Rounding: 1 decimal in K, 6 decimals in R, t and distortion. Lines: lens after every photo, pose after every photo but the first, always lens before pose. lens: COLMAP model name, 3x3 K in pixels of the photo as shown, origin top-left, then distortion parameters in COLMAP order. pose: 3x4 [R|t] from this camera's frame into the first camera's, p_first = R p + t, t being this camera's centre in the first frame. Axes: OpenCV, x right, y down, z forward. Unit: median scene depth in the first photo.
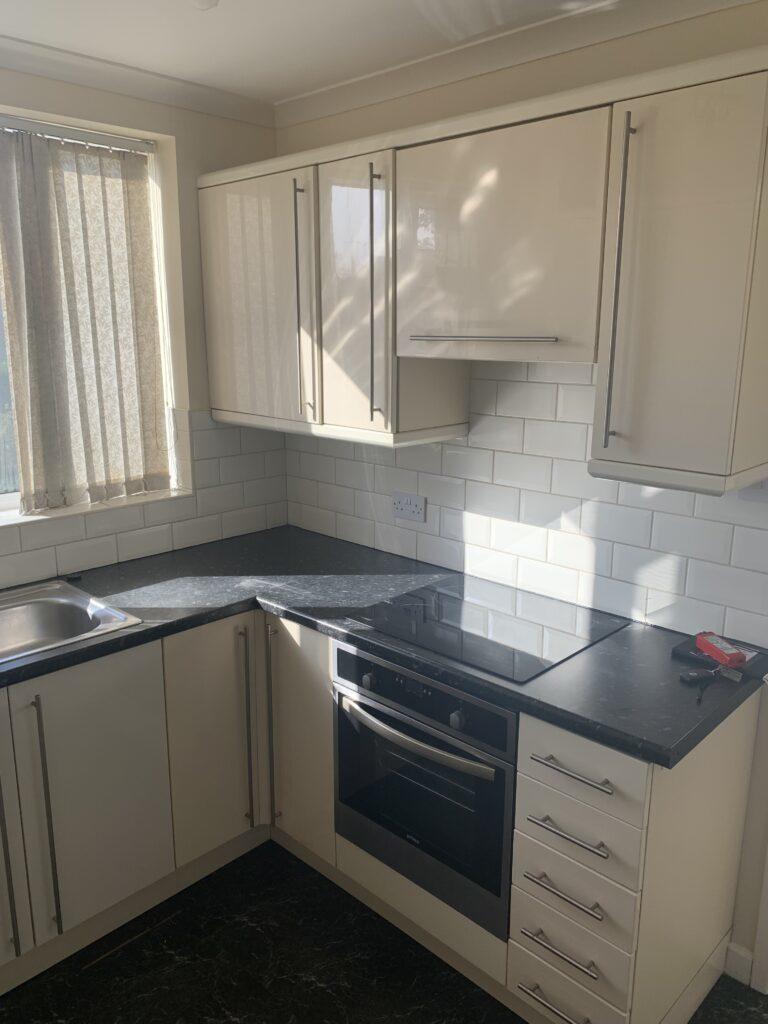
lens RADIAL K [[781.0, 0, 388.4], [0, 781.0, 508.4], [0, 0, 1]] dist [0.045461, -0.041076]
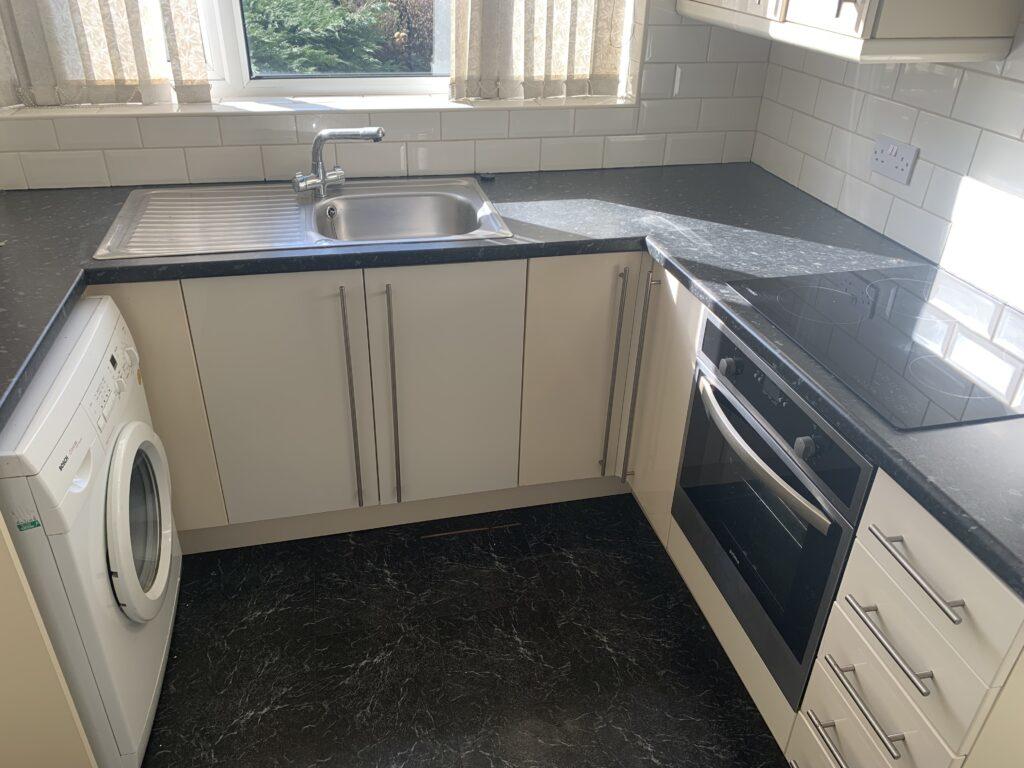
lens RADIAL K [[781.0, 0, 511.4], [0, 781.0, 378.6], [0, 0, 1]] dist [0.045461, -0.041076]
pose [[0.841368, 0.290804, -0.455558, 0.137856], [-0.147067, 0.934285, 0.324781, 0.002650], [0.520068, -0.206263, 0.828845, 0.186364]]
